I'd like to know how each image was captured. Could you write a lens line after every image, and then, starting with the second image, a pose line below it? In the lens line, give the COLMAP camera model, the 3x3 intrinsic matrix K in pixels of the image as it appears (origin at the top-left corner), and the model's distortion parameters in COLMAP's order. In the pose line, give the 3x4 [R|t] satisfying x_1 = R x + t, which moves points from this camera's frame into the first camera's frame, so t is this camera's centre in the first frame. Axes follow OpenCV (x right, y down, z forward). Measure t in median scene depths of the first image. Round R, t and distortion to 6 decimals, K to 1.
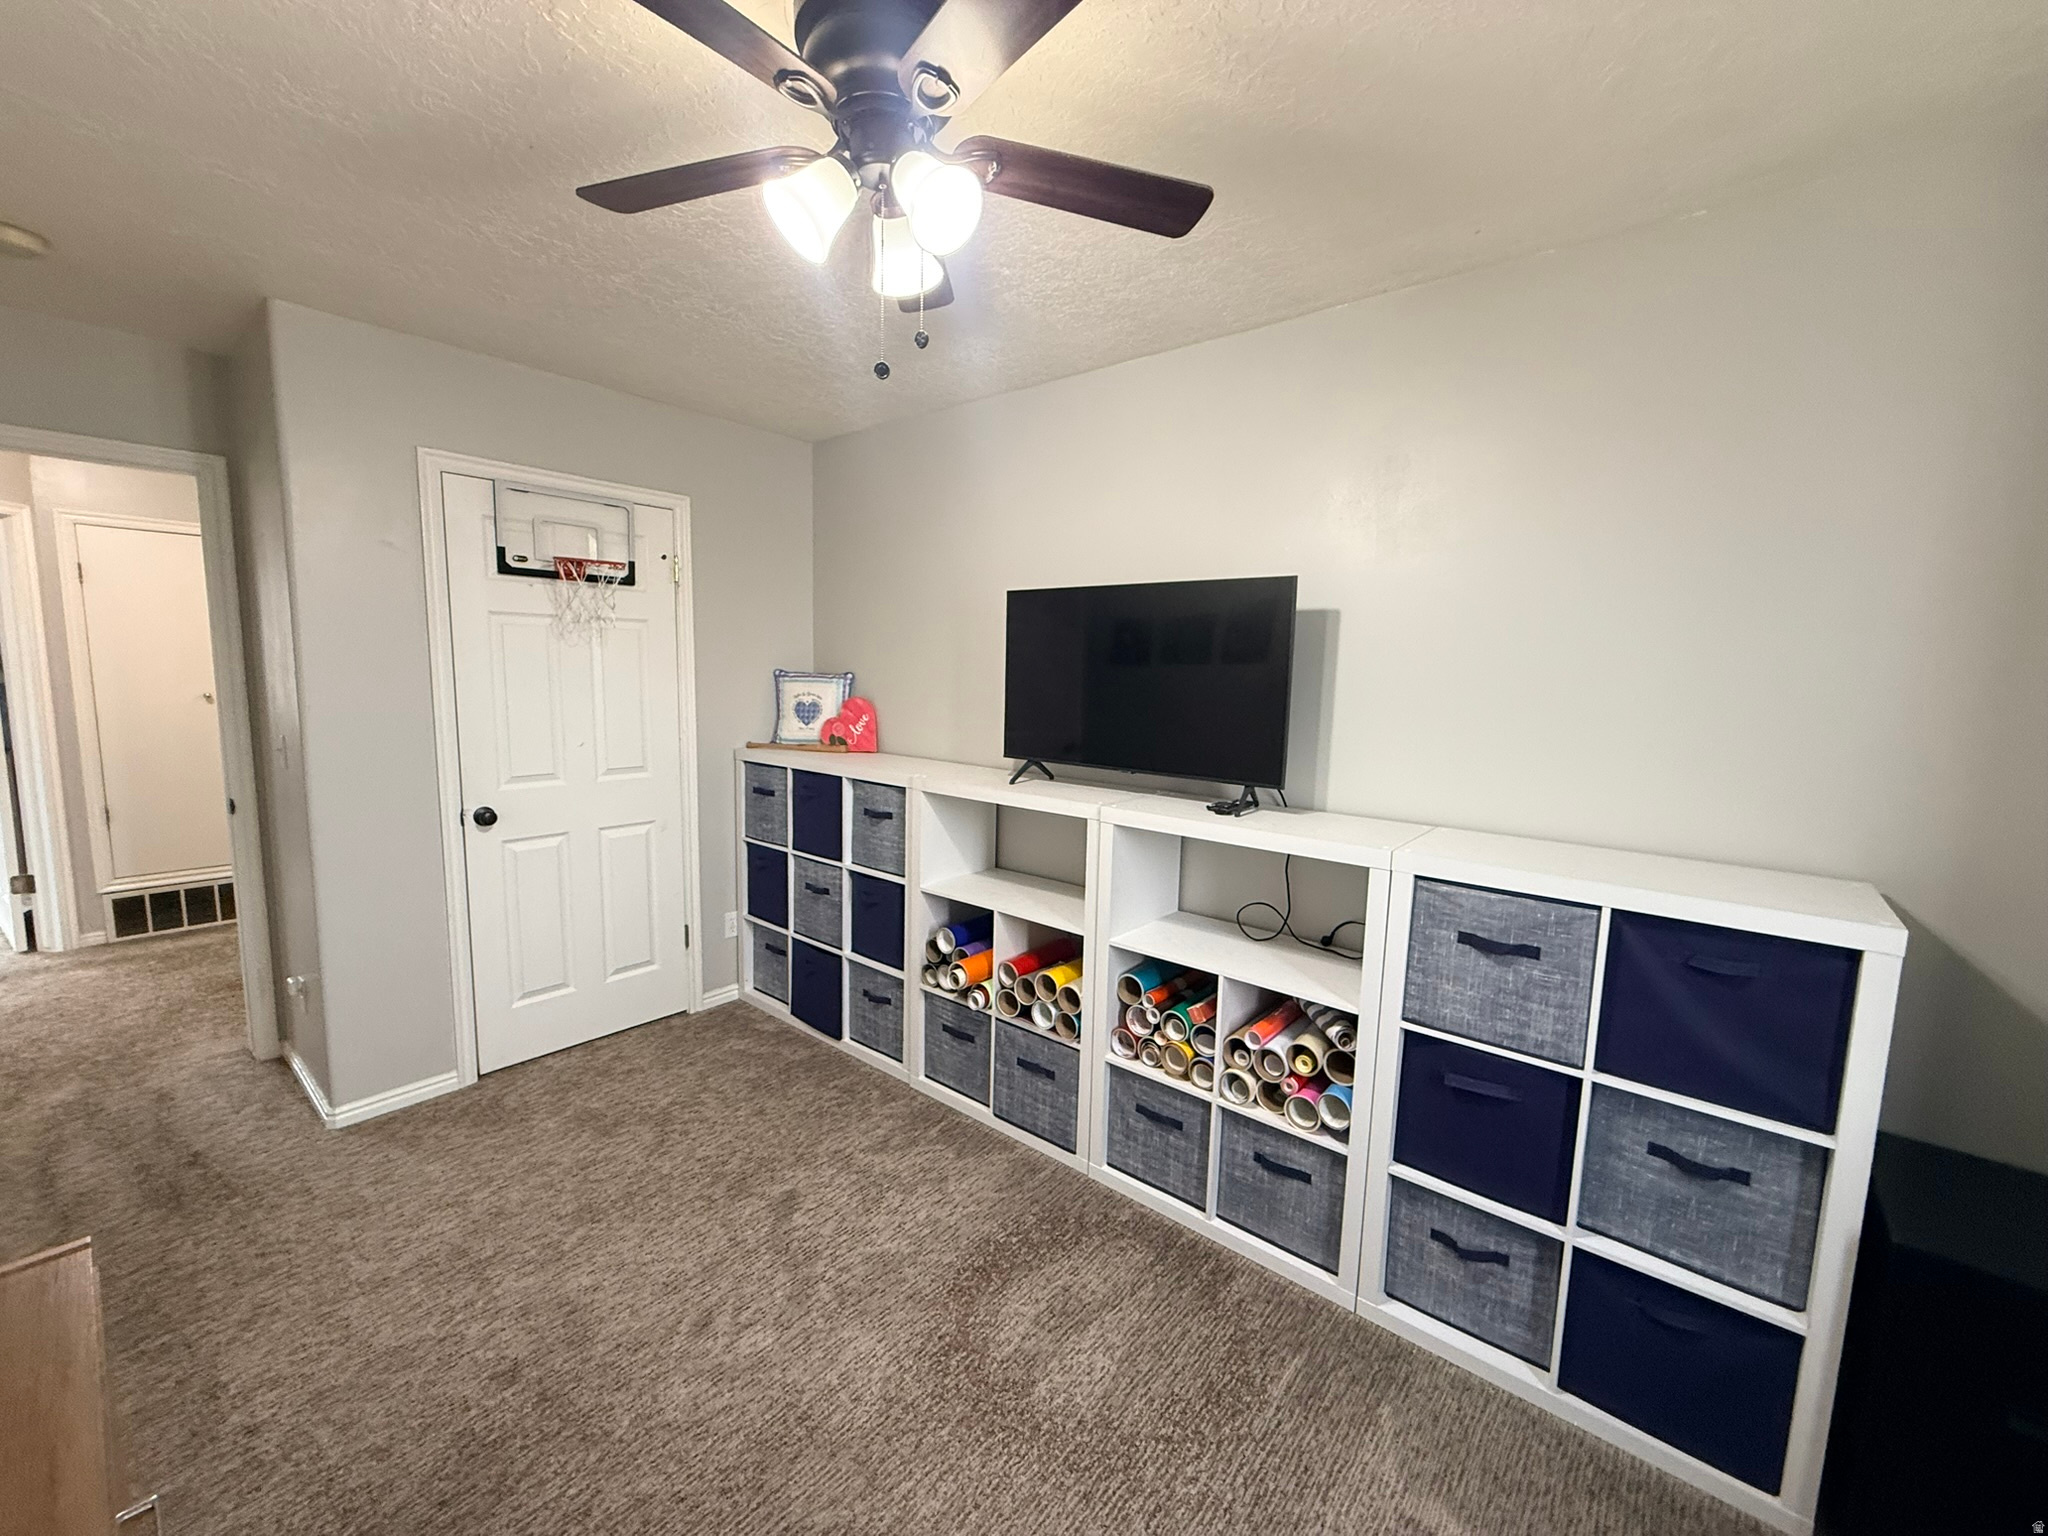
lens RADIAL K [[819.4, 0, 1018.2], [0, 819.4, 765.0], [0, 0, 1]] dist [-0.003313, 0.000044]
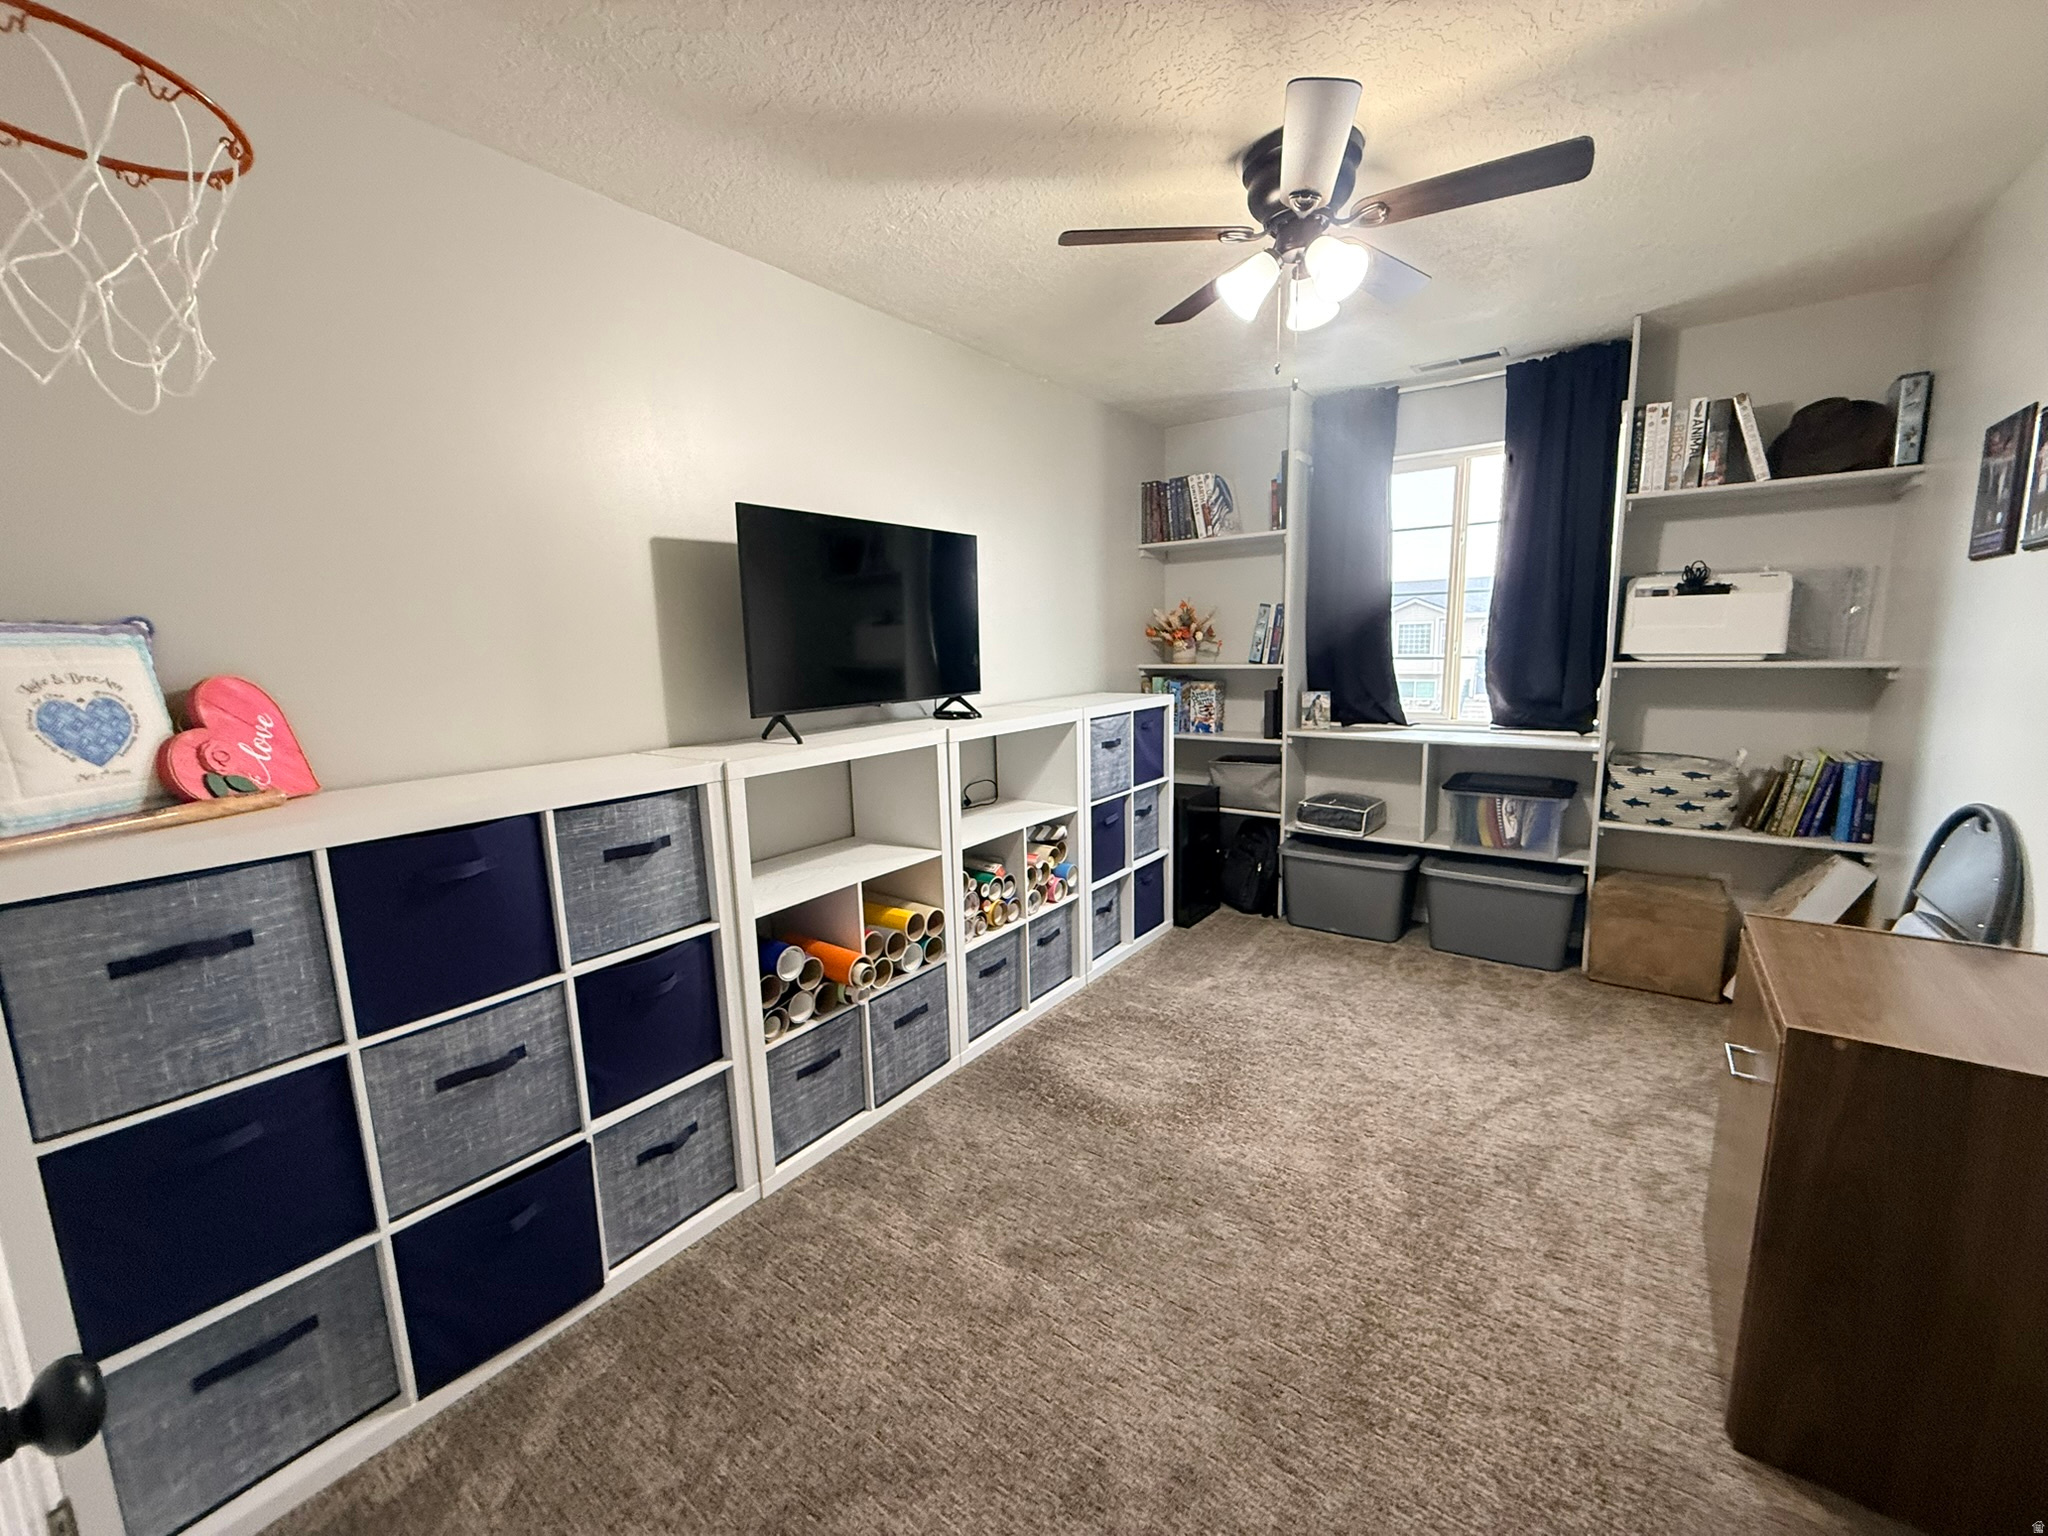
lens RADIAL K [[819.4, 0, 1017.3], [0, 819.4, 767.7], [0, 0, 1]] dist [-0.003313, 0.000044]
pose [[-0.071394, -0.168832, 0.983056, -0.852688], [0.148496, 0.972788, 0.177853, -0.068829], [-0.986332, 0.158678, -0.044381, 0.828796]]
